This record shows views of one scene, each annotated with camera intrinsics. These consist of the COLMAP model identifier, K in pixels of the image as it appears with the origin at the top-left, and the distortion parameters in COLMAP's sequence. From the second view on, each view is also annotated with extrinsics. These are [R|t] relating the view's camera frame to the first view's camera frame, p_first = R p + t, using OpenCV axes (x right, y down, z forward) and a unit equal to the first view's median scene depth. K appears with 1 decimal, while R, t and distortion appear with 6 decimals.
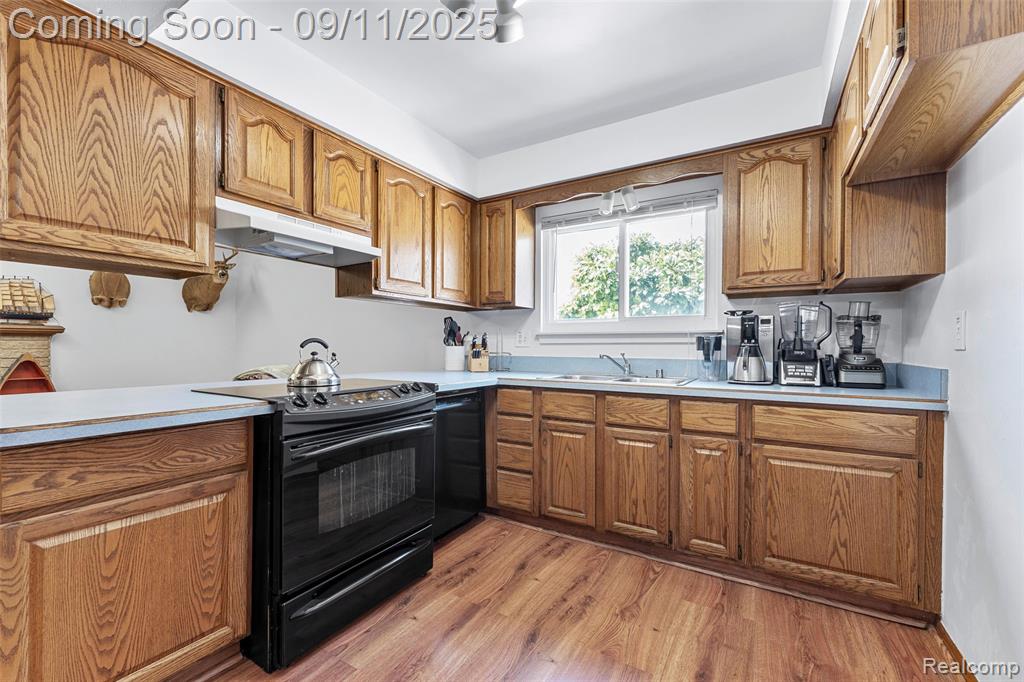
lens RADIAL K [[426.8, 0, 508.9], [0, 426.8, 346.2], [0, 0, 1]] dist [-0.002072, -0.000224]
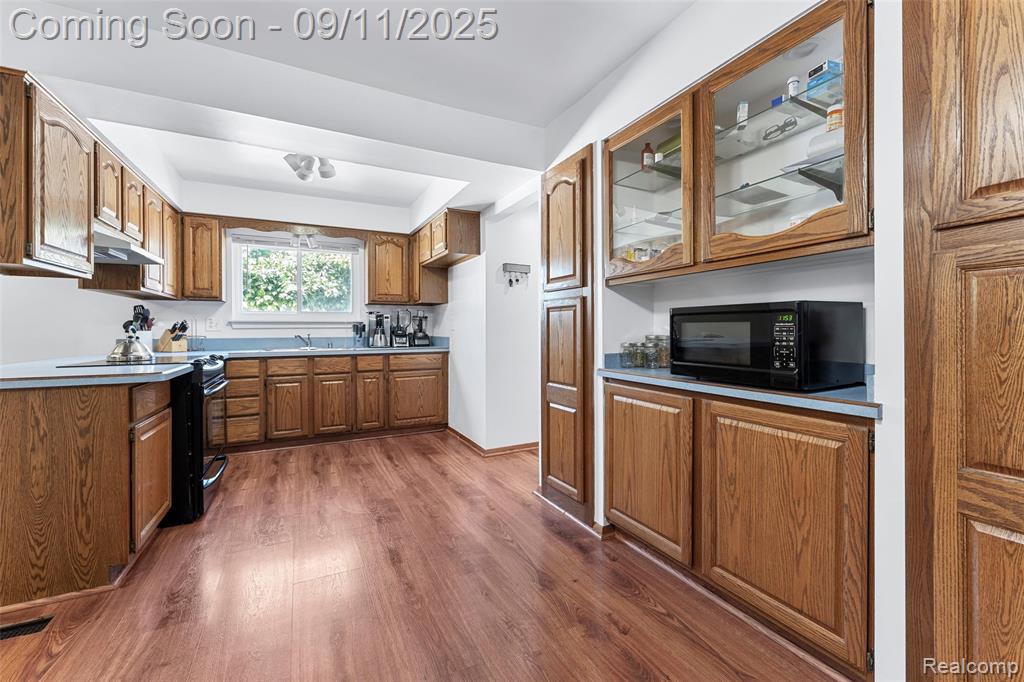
lens RADIAL K [[422.0, 0, 513.5], [0, 422.0, 336.3], [0, 0, 1]] dist [0.002317, -0.000469]
pose [[0.525830, -0.020542, 0.850342, -0.889159], [0.005860, 0.999772, 0.020528, -0.004814], [-0.850570, -0.005812, 0.525830, -0.664908]]
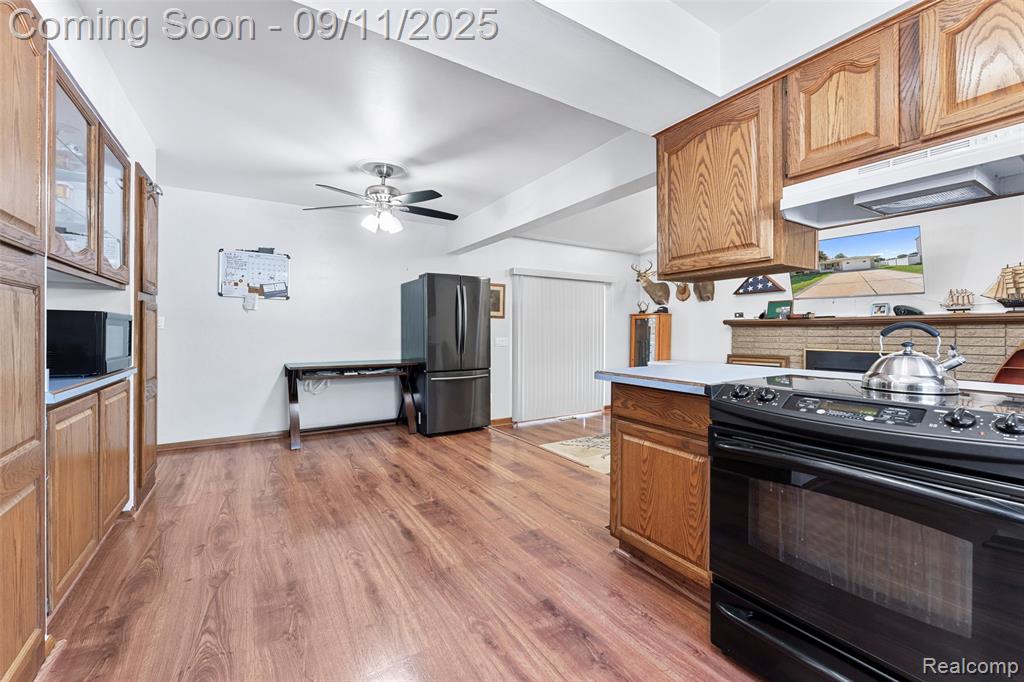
lens RADIAL K [[422.0, 0, 502.6], [0, 422.0, 332.3], [0, 0, 1]] dist [0.002317, -0.000469]
pose [[-0.460837, -0.001797, -0.887483, 0.427772], [-0.005574, 0.999984, 0.000870, -0.000407], [0.887467, 0.005347, -0.460840, 0.703433]]
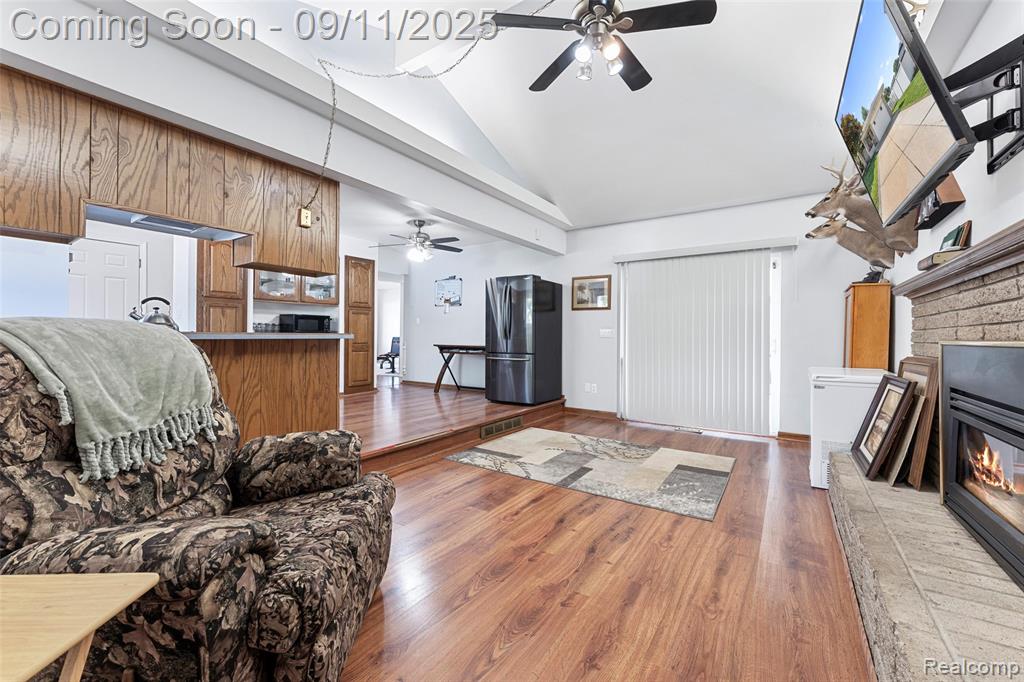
lens RADIAL K [[422.0, 0, 505.6], [0, 422.0, 336.1], [0, 0, 1]] dist [0.002317, -0.000469]
pose [[-0.998351, -0.010165, 0.056496, -1.515541], [-0.010303, 0.999945, -0.002161, 0.089644], [-0.056471, -0.002740, -0.998400, 2.141199]]
